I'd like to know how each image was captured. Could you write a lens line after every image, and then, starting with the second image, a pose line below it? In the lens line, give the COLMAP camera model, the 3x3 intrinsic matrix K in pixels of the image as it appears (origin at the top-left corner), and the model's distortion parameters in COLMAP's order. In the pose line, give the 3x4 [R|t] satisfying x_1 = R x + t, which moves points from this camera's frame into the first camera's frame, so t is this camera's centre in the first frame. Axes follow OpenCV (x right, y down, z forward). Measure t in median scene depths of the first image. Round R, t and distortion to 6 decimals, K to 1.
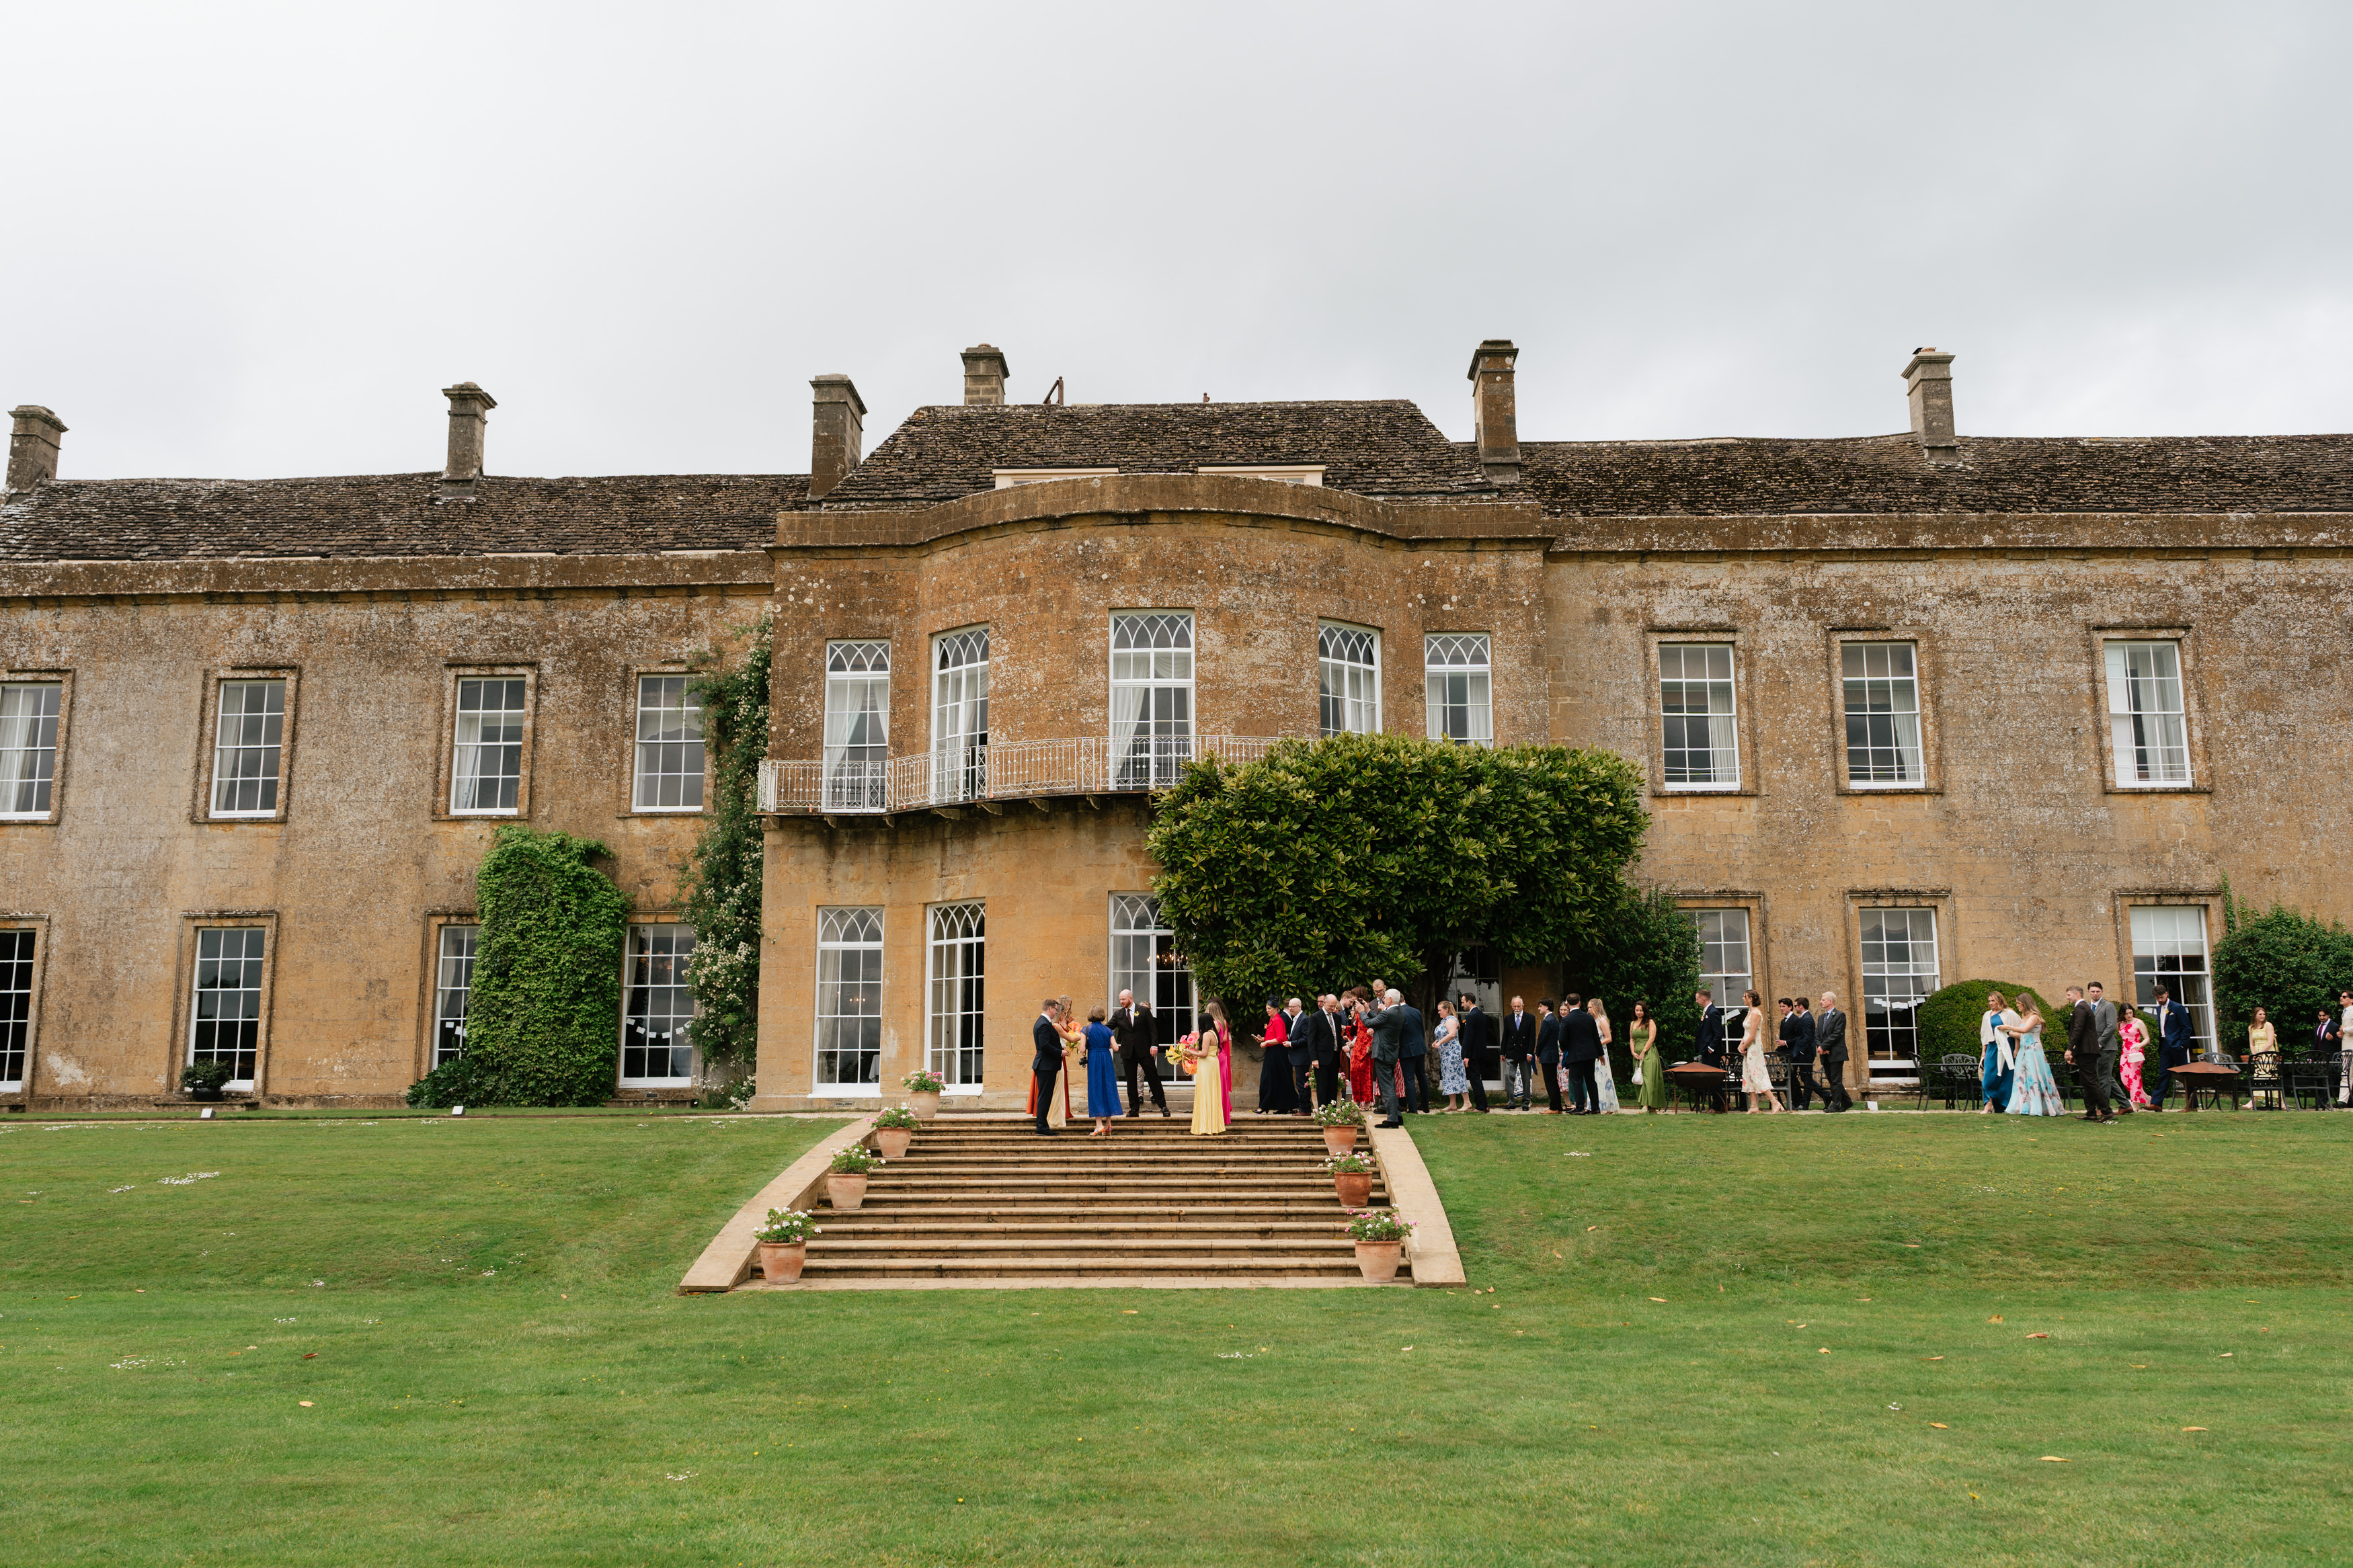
lens RADIAL K [[1895.5, 0, 1176.5], [0, 1895.5, 784.0], [0, 0, 1]] dist [-0.002143, 0.005081]
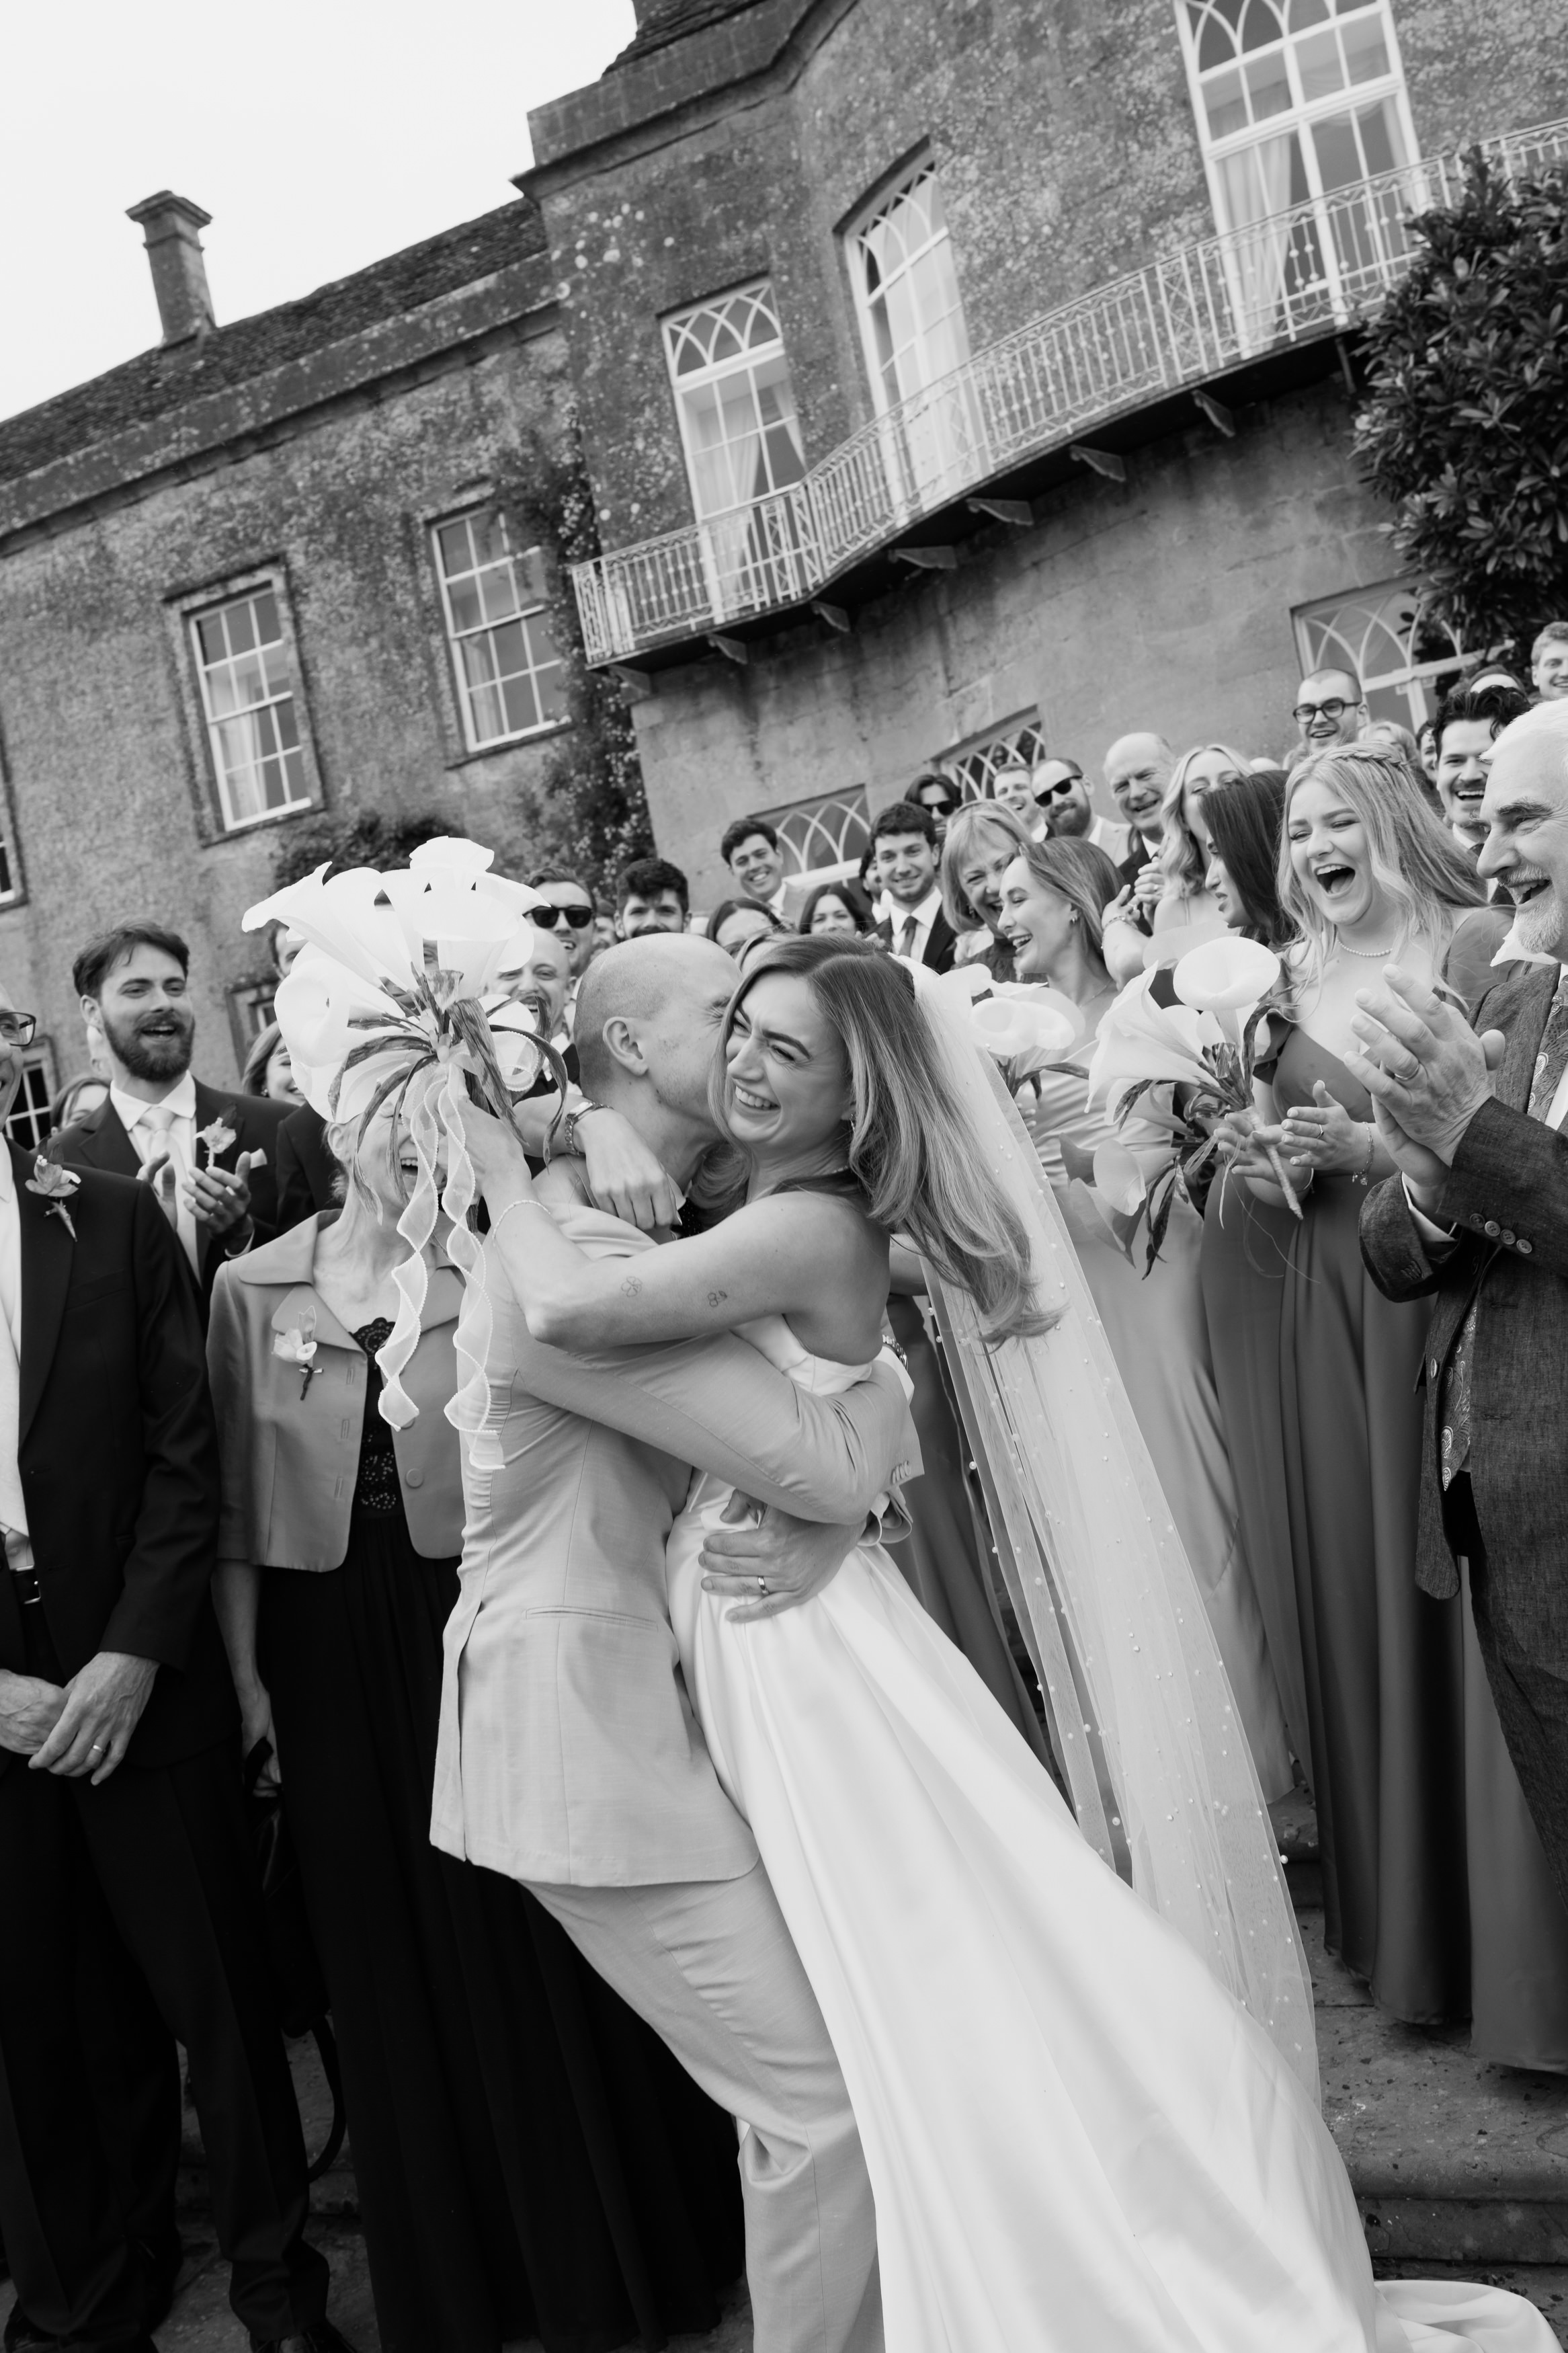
lens RADIAL K [[1895.5, 0, 766.5], [0, 1895.5, 1165.9], [0, 0, 1]] dist [-0.002143, 0.005081]
pose [[0.918574, -0.175734, -0.354033, -0.012349], [0.236947, 0.961759, 0.137389, 0.079538], [0.316351, -0.210089, 0.925086, 0.448994]]
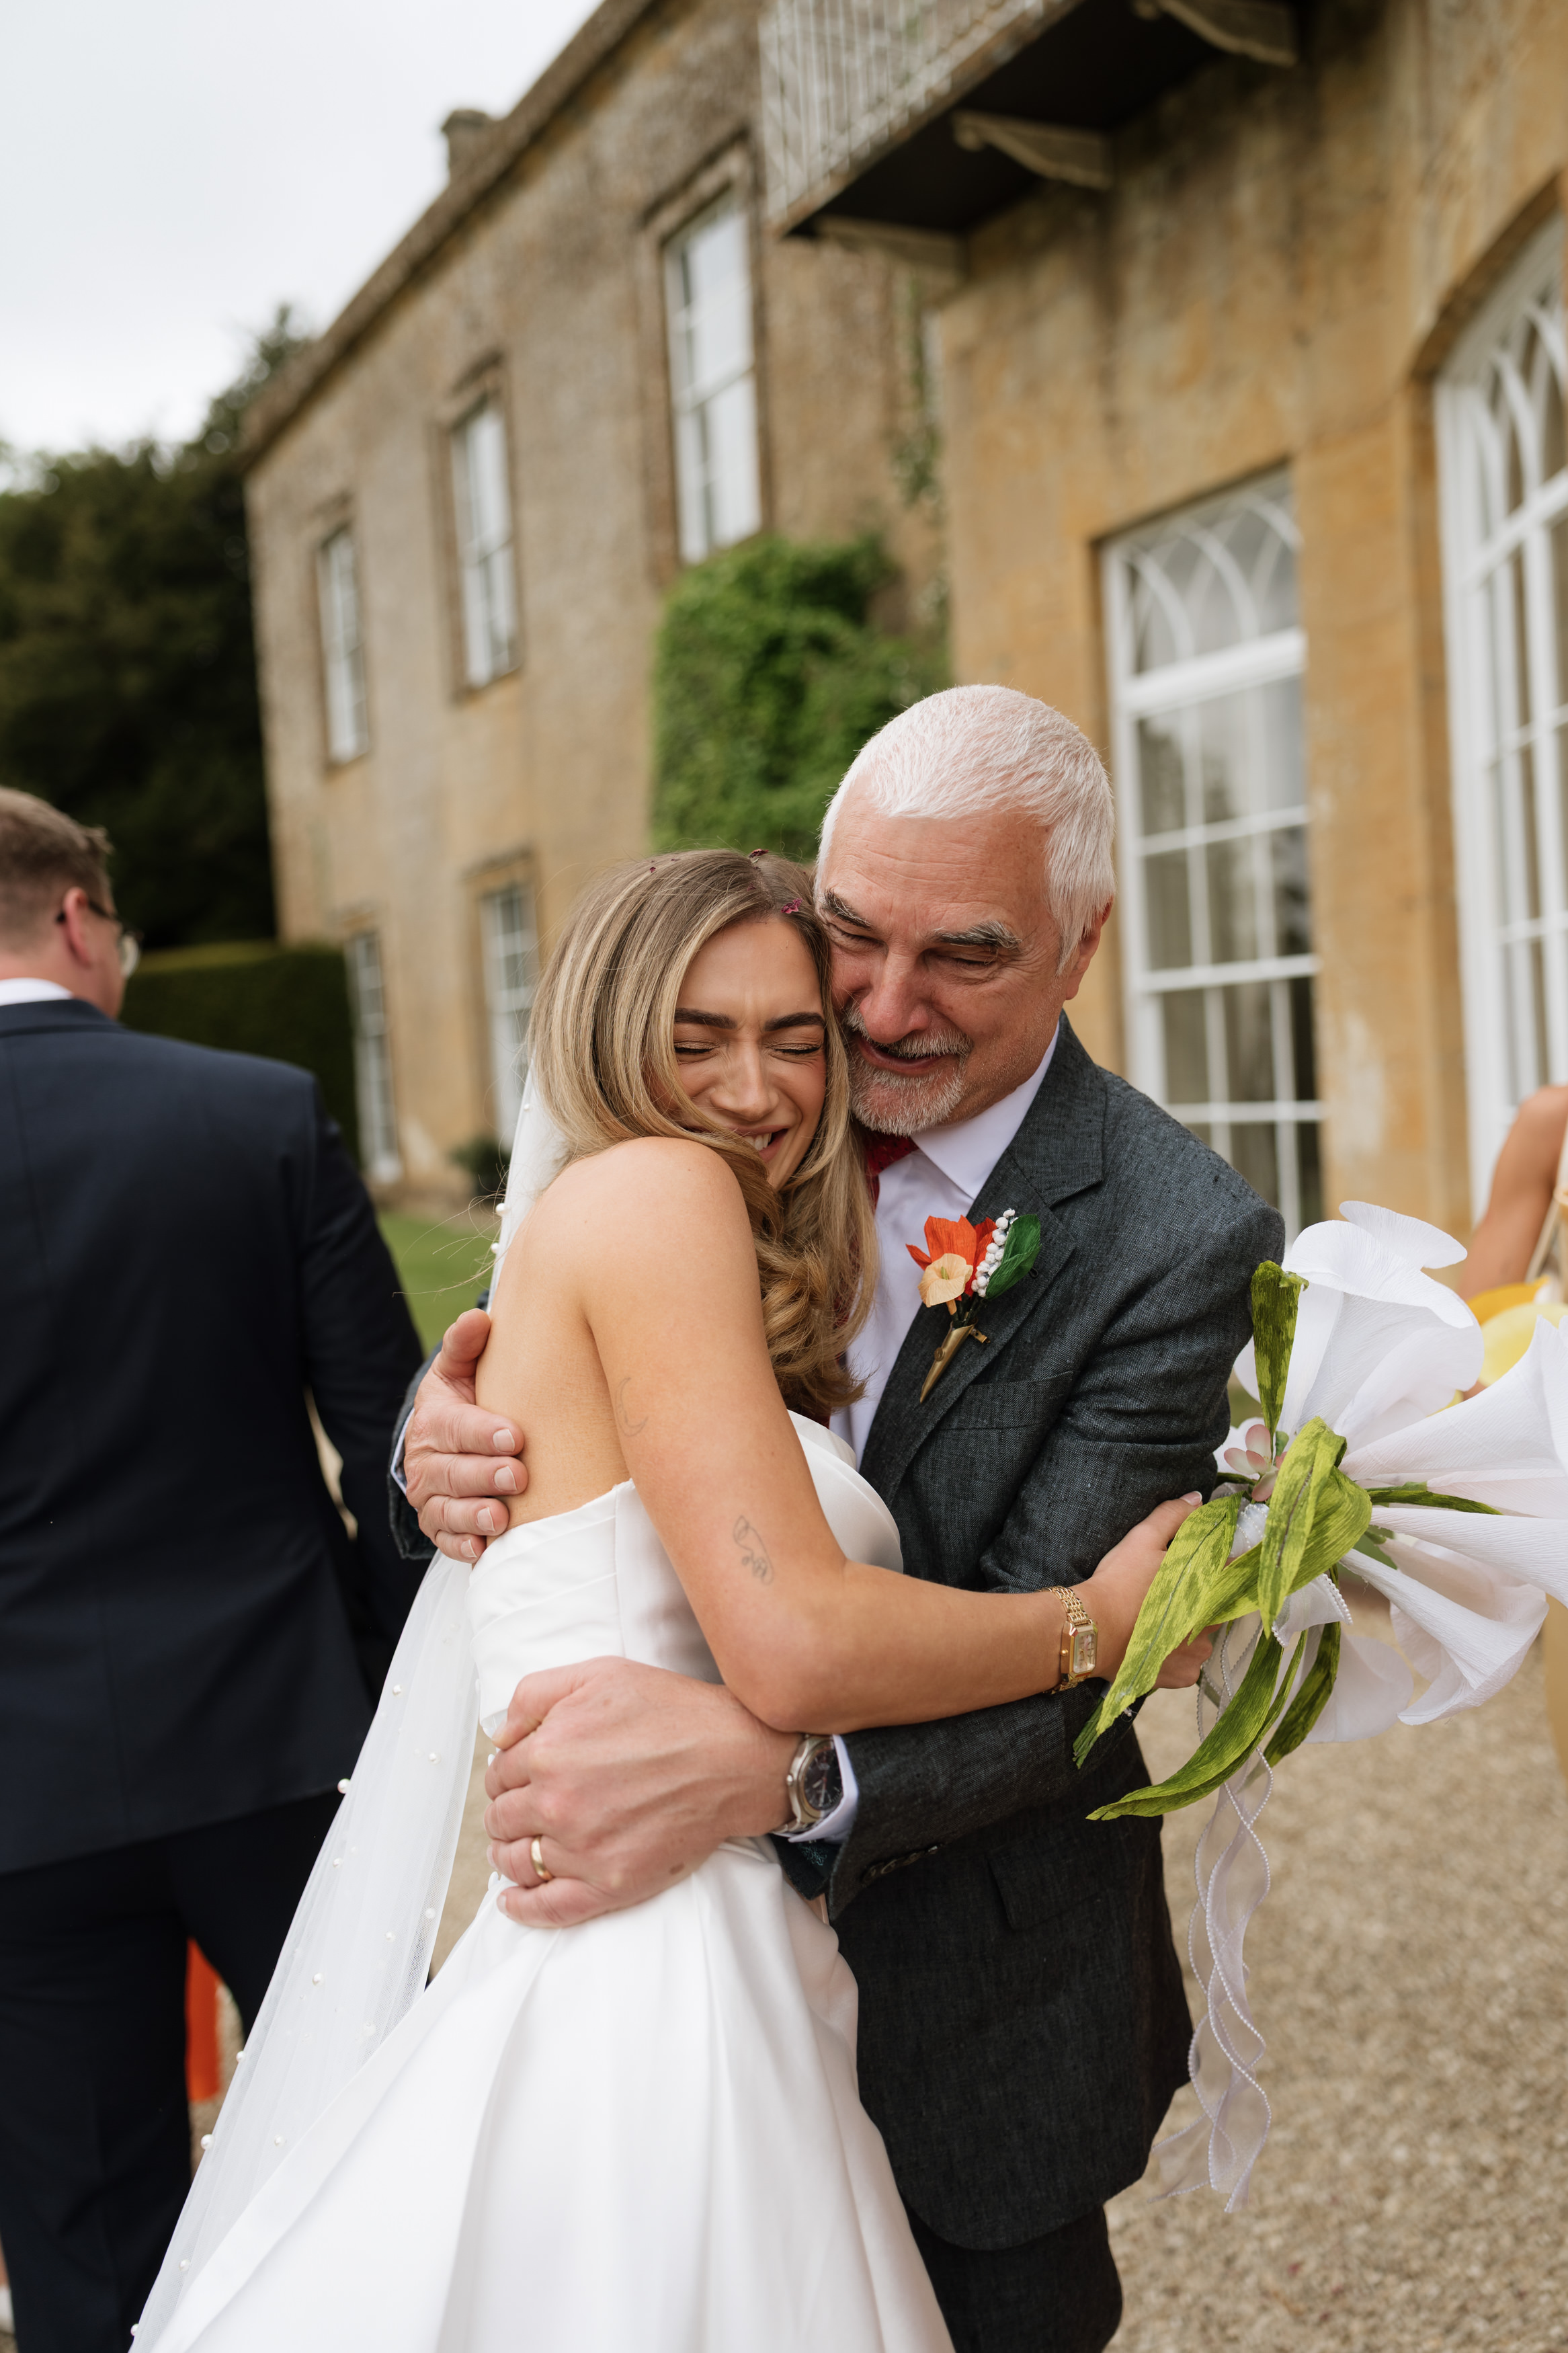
lens RADIAL K [[1895.5, 0, 766.5], [0, 1895.5, 1165.9], [0, 0, 1]] dist [-0.002143, 0.005081]
pose [[0.559891, 0.006595, -0.828540, -0.008345], [0.193860, 0.971170, 0.138732, 0.092588], [0.805568, -0.238296, 0.542471, 0.747870]]
